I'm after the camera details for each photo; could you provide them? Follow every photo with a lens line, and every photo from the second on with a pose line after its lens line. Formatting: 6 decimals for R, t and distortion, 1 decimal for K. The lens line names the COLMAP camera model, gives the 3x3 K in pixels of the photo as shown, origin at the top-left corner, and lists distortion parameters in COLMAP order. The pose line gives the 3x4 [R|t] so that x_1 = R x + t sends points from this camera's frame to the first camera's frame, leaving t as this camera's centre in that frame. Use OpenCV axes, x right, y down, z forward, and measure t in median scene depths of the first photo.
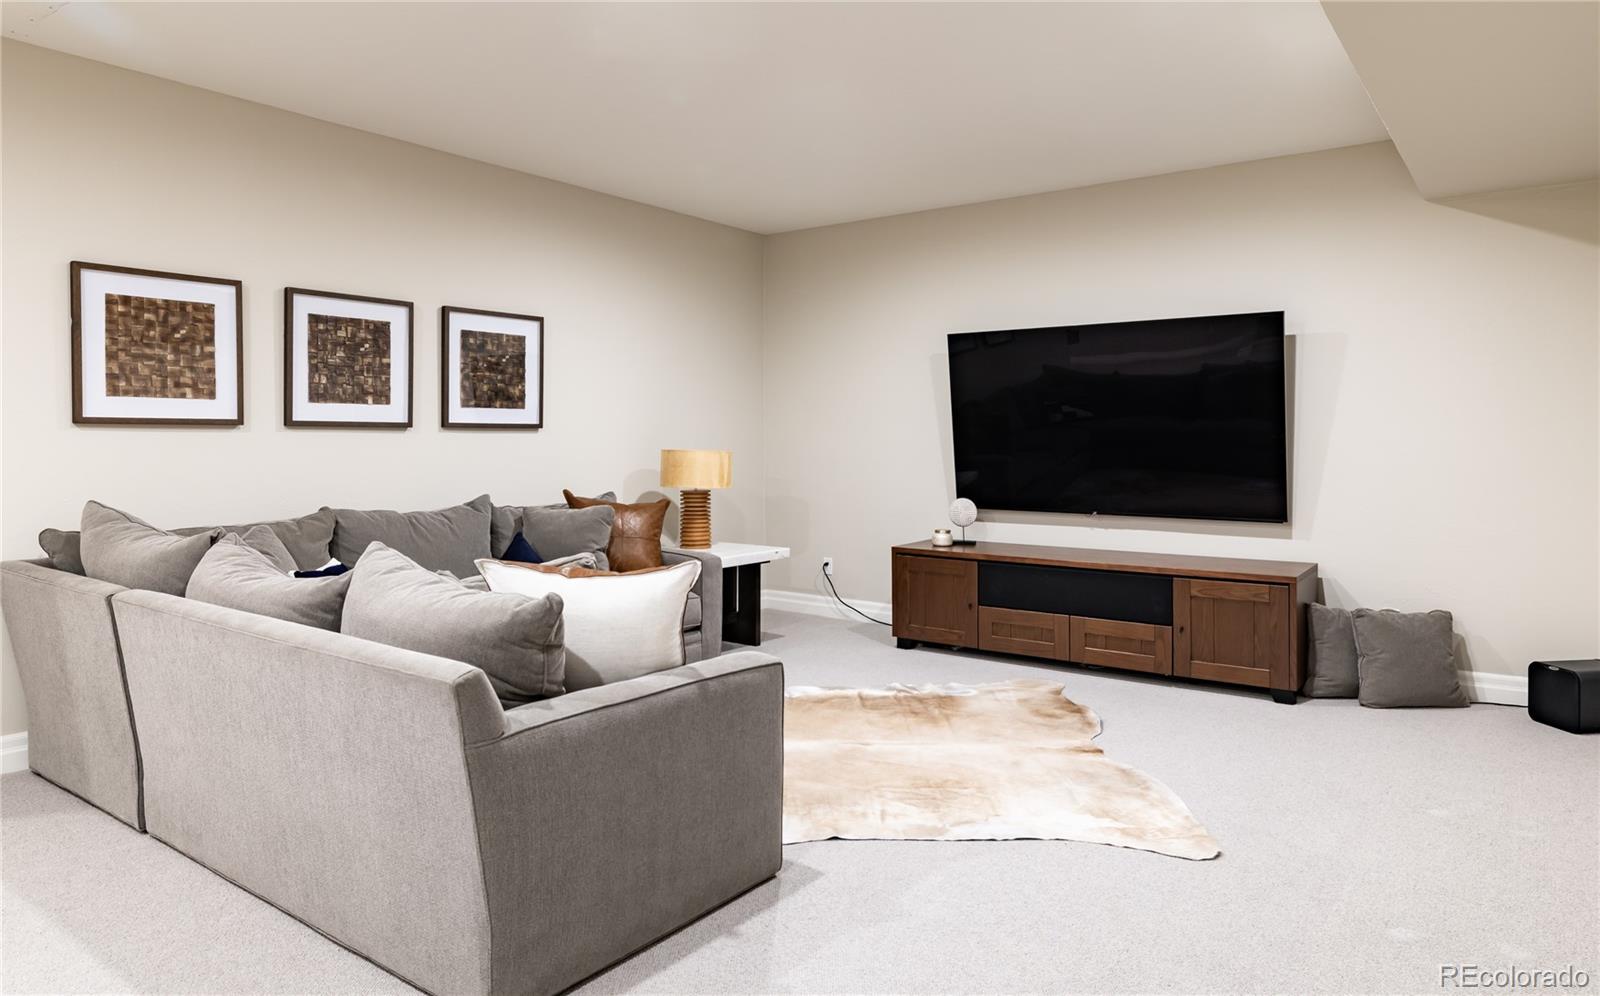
lens RADIAL K [[1006.9, 0, 805.3], [0, 1006.9, 465.4], [0, 0, 1]] dist [-0.003758, -0.001222]
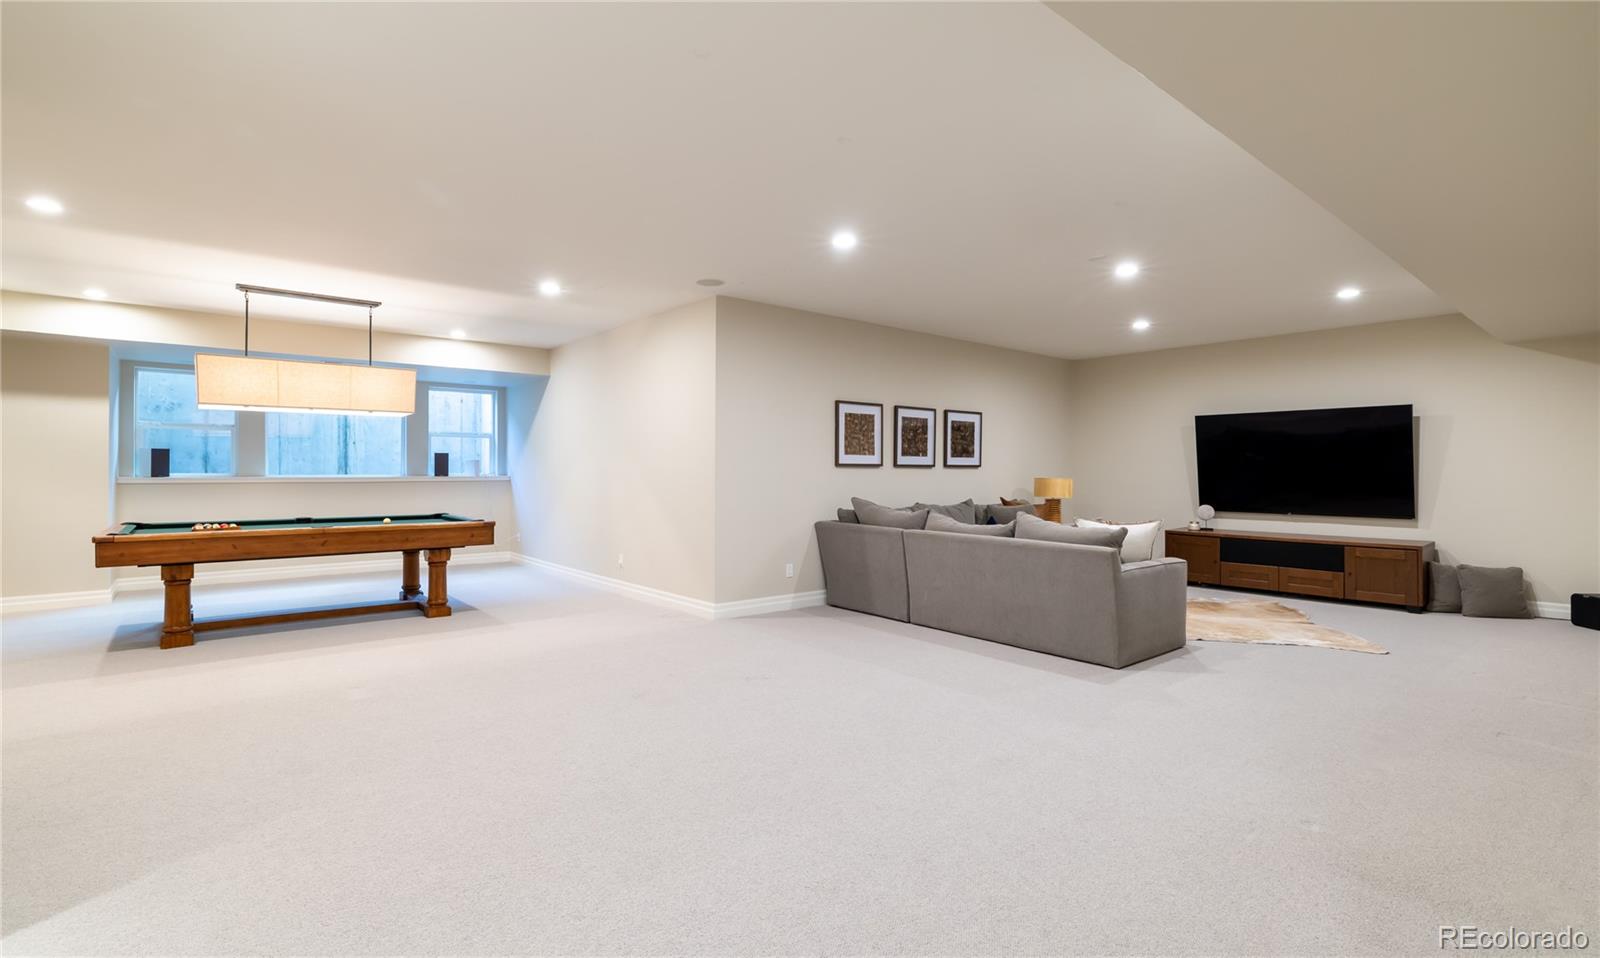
lens RADIAL K [[719.1, 0, 800.0], [0, 719.1, 479.0], [0, 0, 1]] dist [-0.000388, 0.000205]
pose [[0.970122, 0.004236, -0.242581, -0.308574], [-0.007909, 0.999868, -0.014168, 0.012040], [0.242489, 0.015664, 0.970028, -0.577294]]
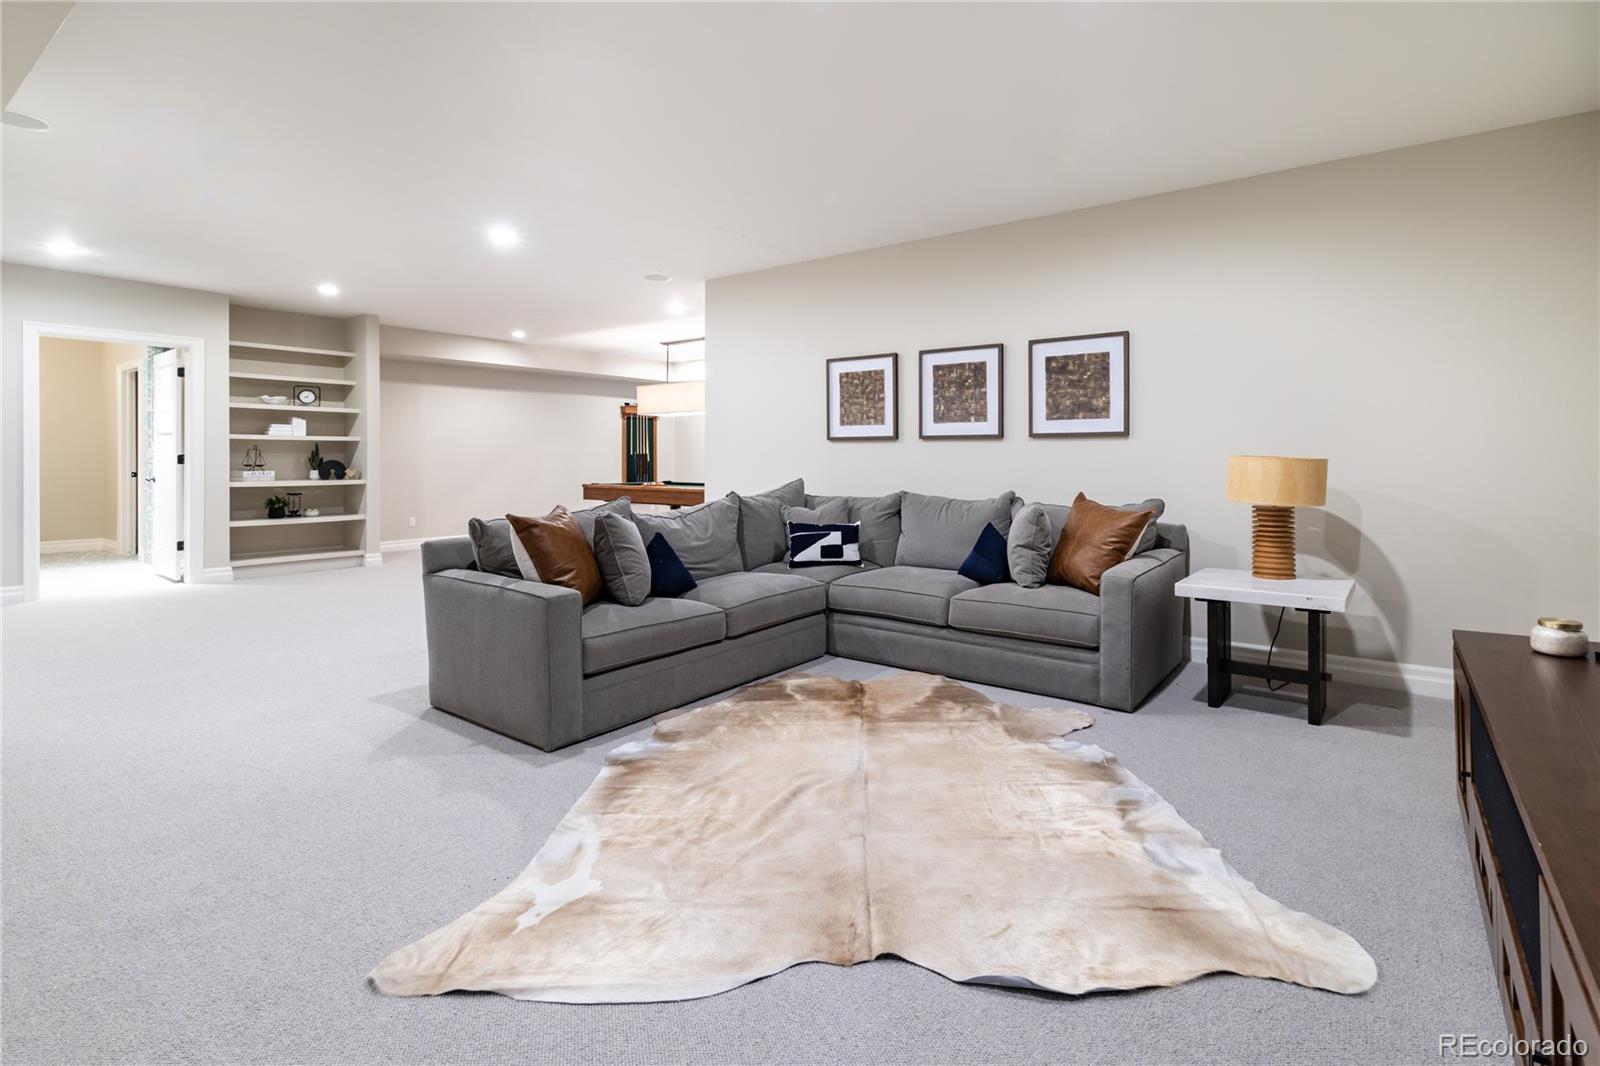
lens RADIAL K [[745.1, 0, 879.0], [0, 745.1, 461.9], [0, 0, 1]] dist [-0.000295, 0.000088]
pose [[0.041779, 0.006783, -0.999104, 0.603428], [-0.025177, 0.999667, 0.005734, -0.008084], [0.998810, 0.024915, 0.041935, 0.828646]]
